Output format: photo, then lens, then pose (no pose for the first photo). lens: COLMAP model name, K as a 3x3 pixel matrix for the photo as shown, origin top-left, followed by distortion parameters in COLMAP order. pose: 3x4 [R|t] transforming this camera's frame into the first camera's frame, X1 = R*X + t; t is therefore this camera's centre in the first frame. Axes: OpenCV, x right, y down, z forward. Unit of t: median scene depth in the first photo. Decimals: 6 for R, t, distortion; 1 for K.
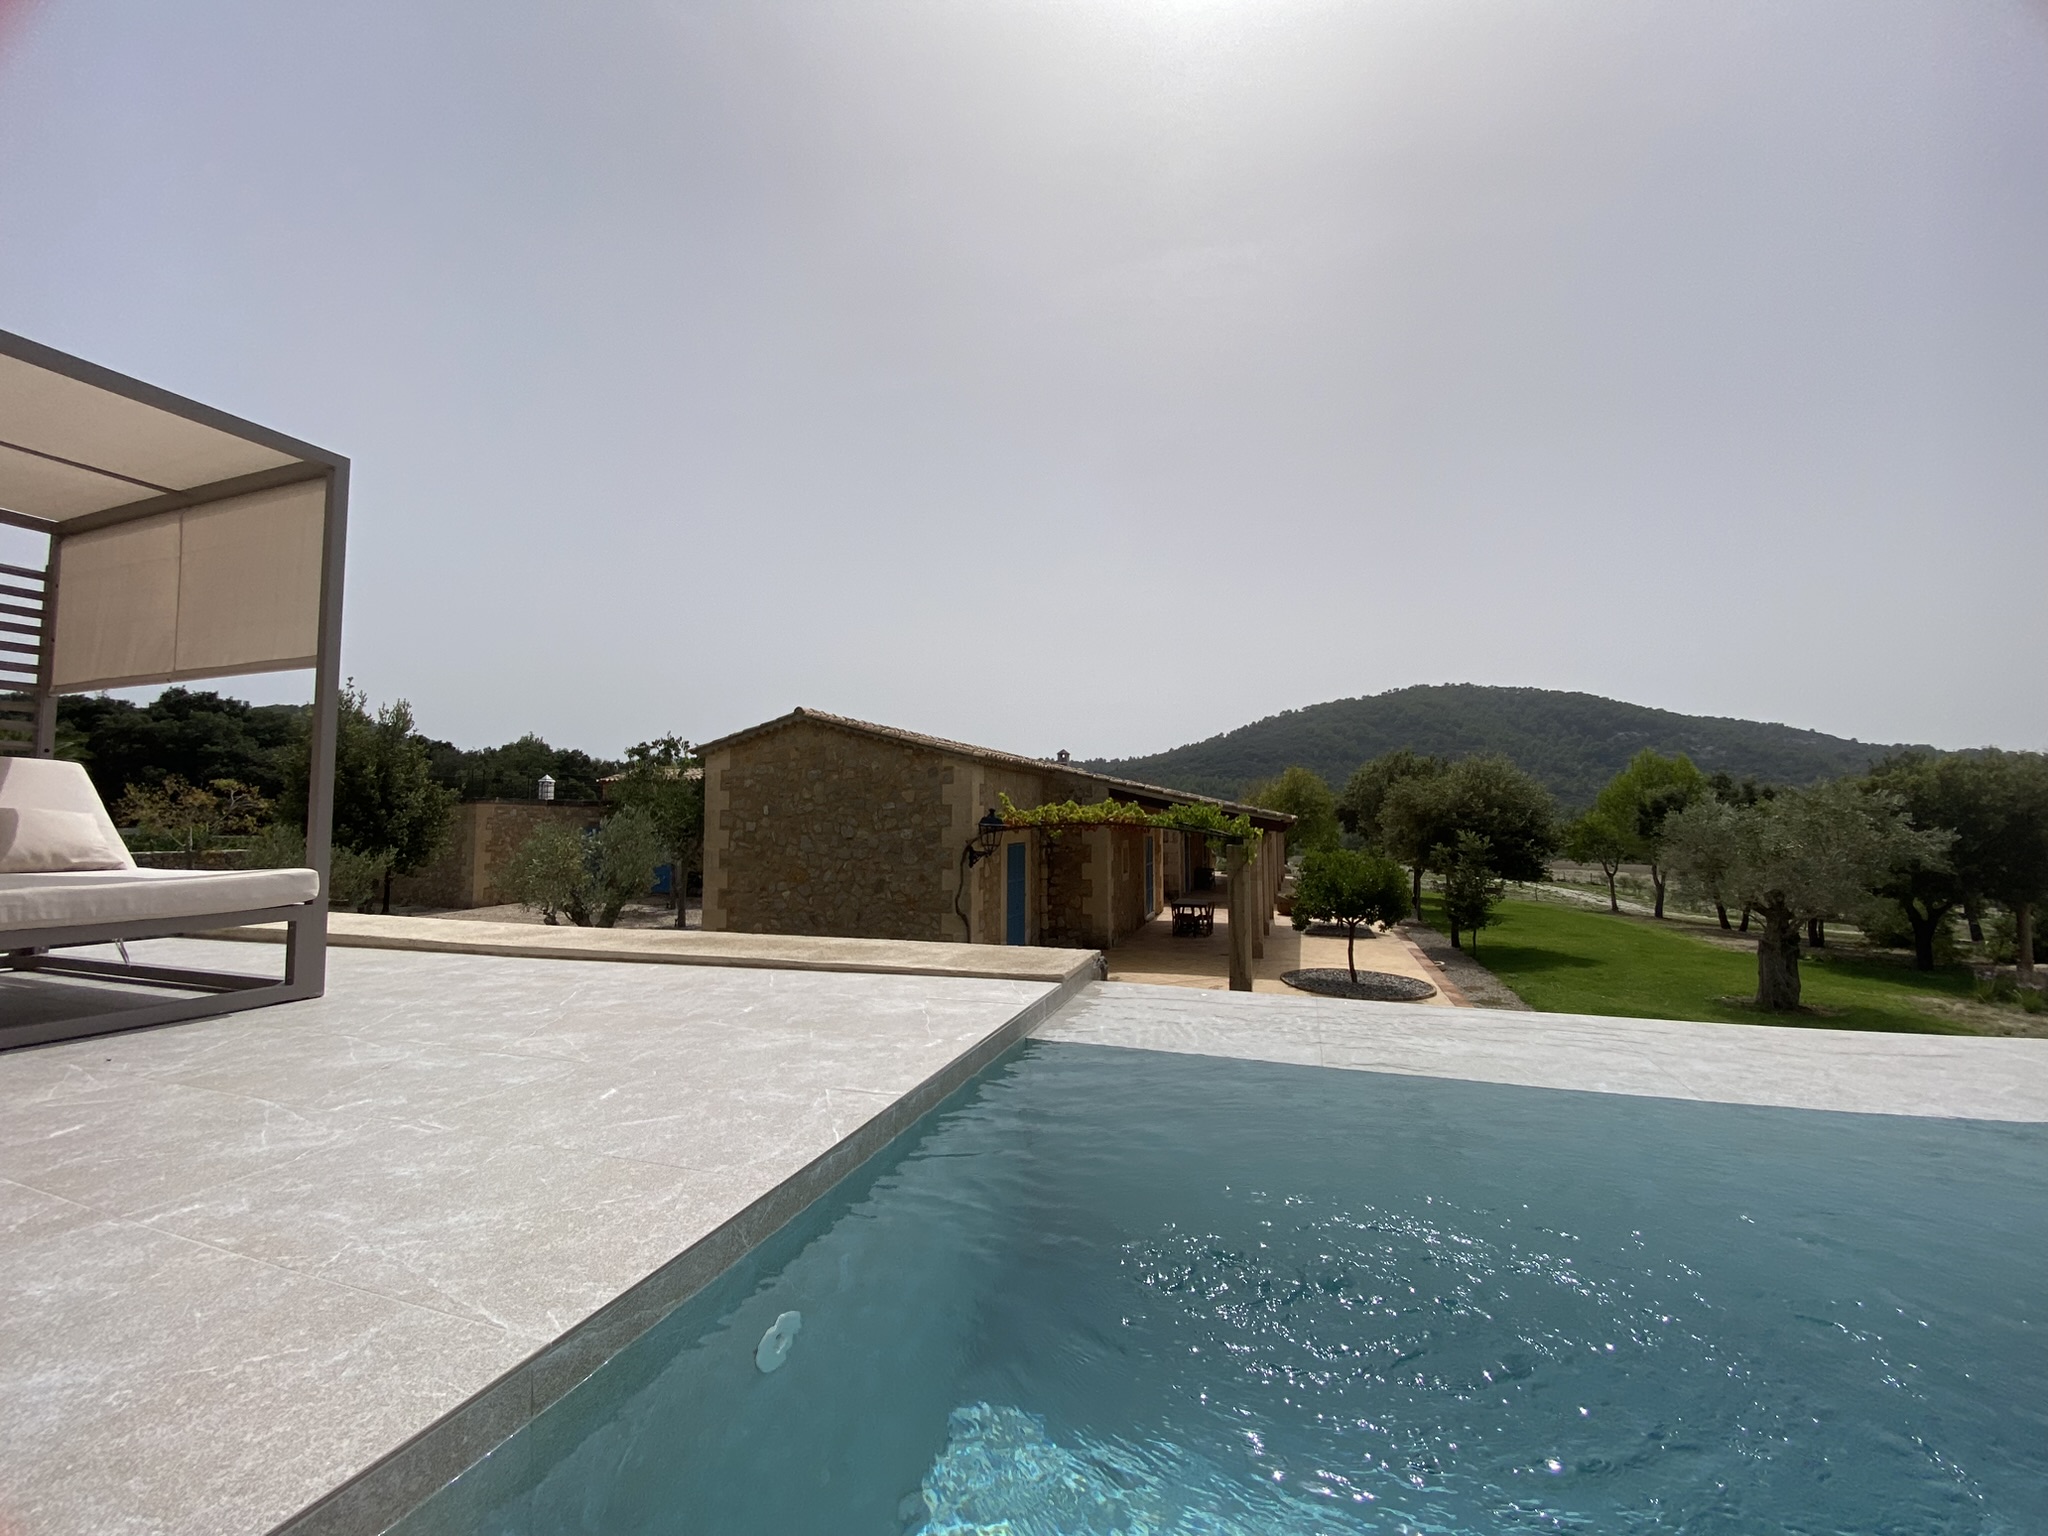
lens RADIAL K [[822.2, 0, 1016.0], [0, 822.2, 768.1], [0, 0, 1]] dist [0.026671, -0.023229]
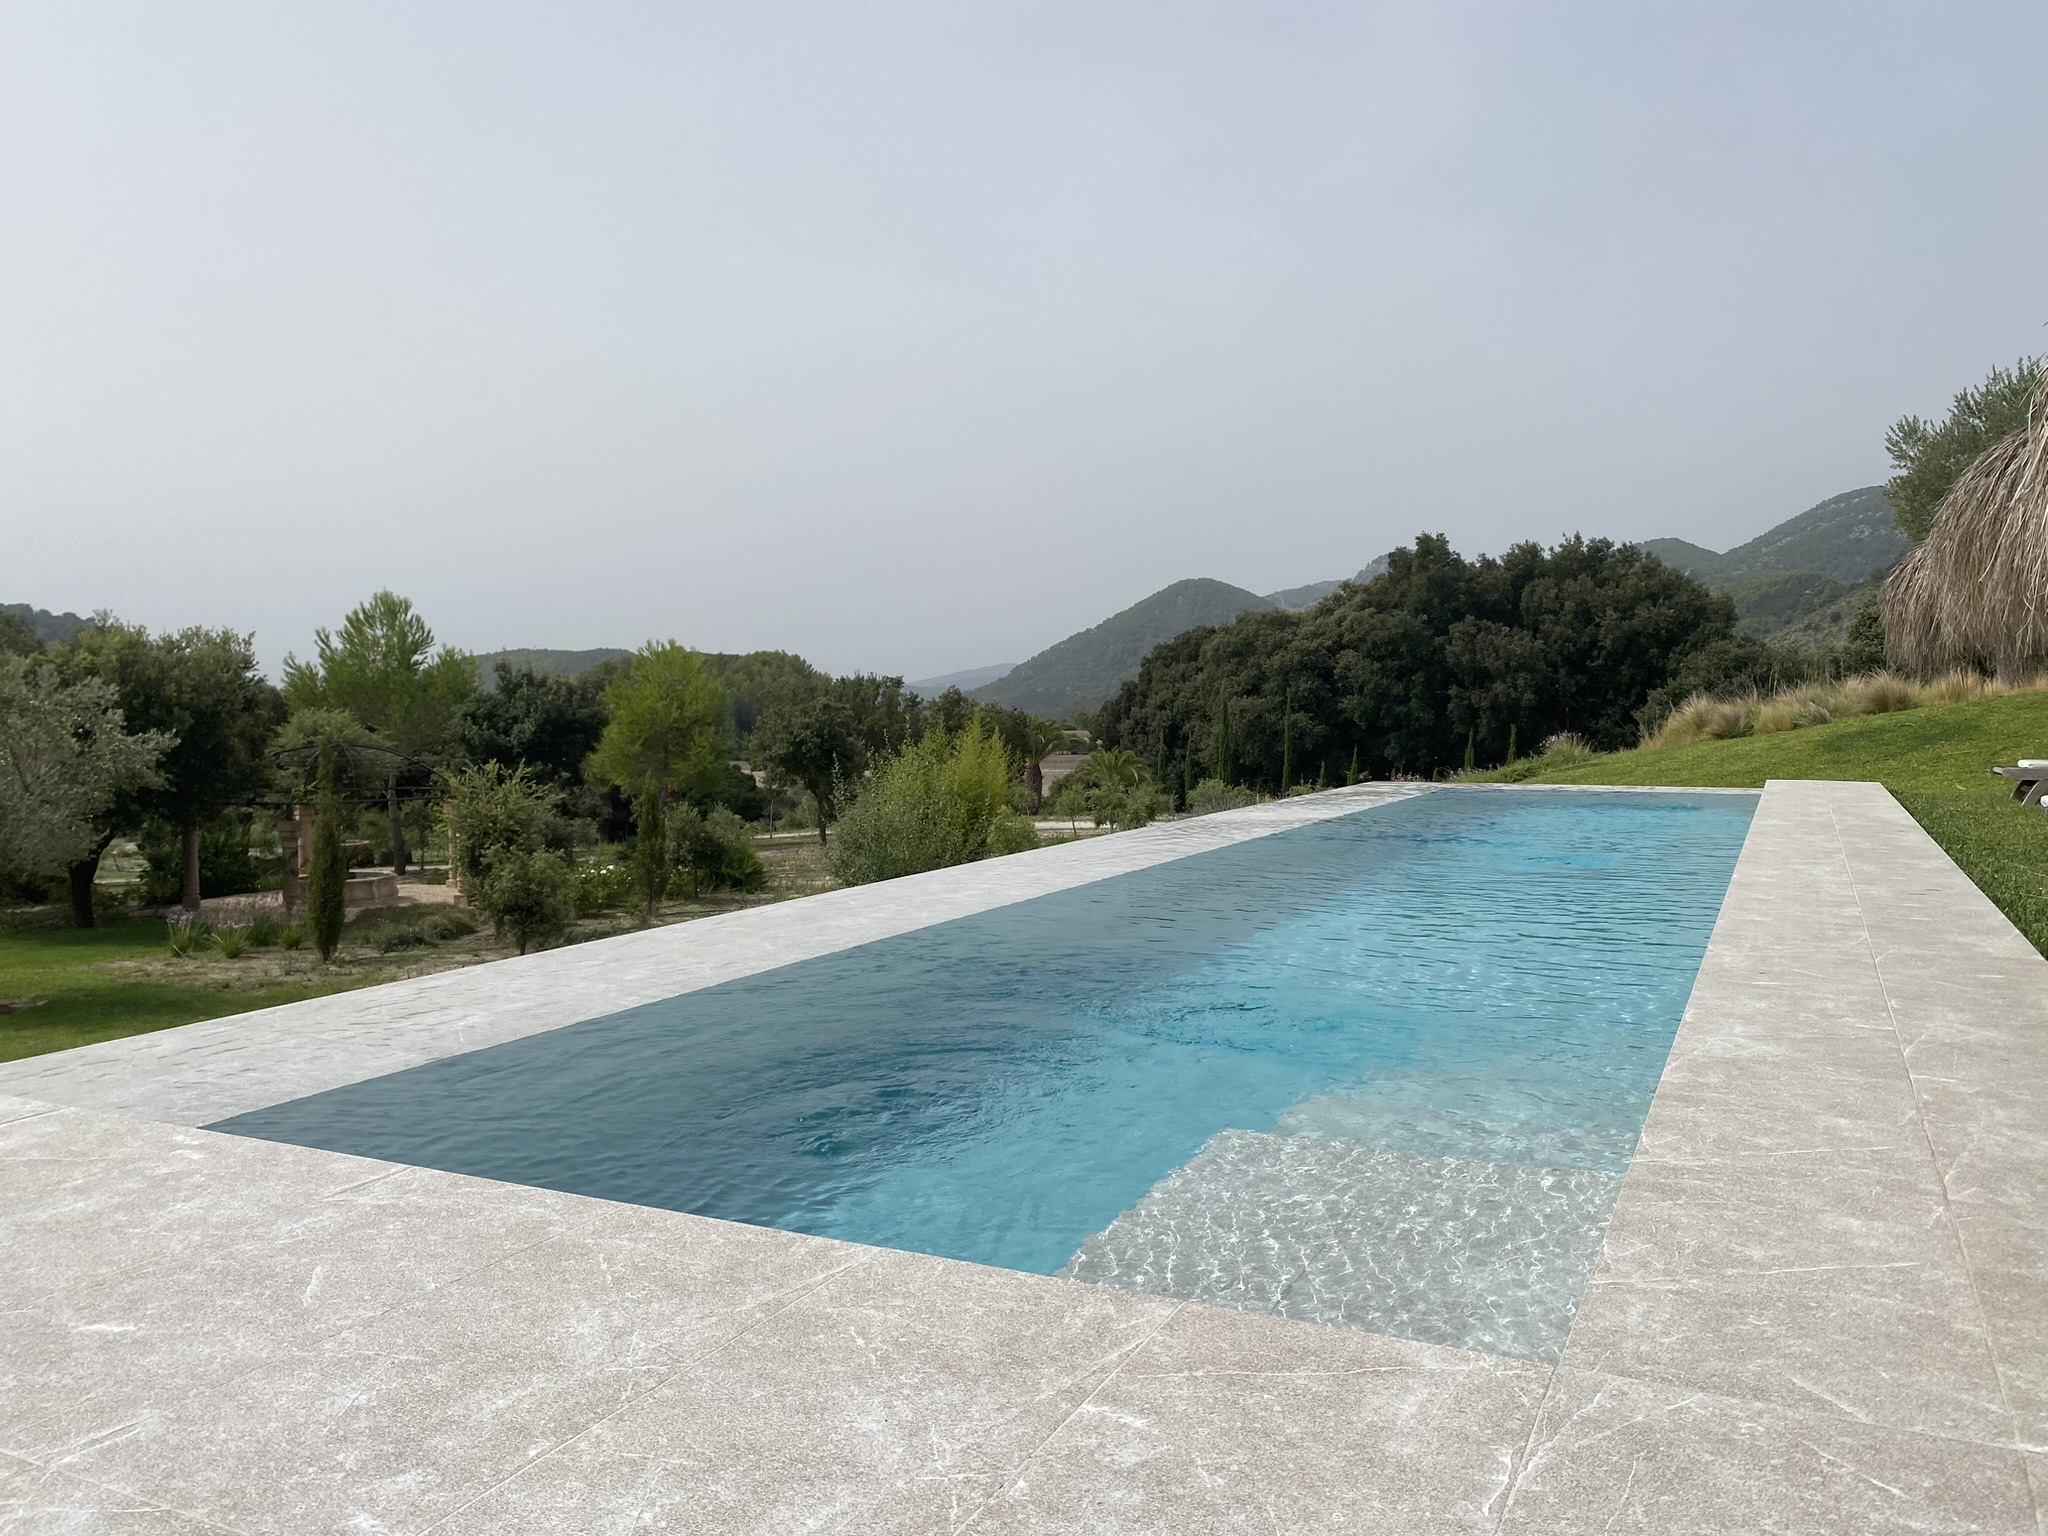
lens RADIAL K [[1559.6, 0, 1027.1], [0, 1559.6, 767.9], [0, 0, 1]] dist [0.065091, -0.092387]
pose [[0.133082, -0.046921, 0.989994, -1.499080], [-0.048666, 0.997364, 0.053813, -0.063300], [-0.989910, -0.055341, 0.130447, 0.301704]]
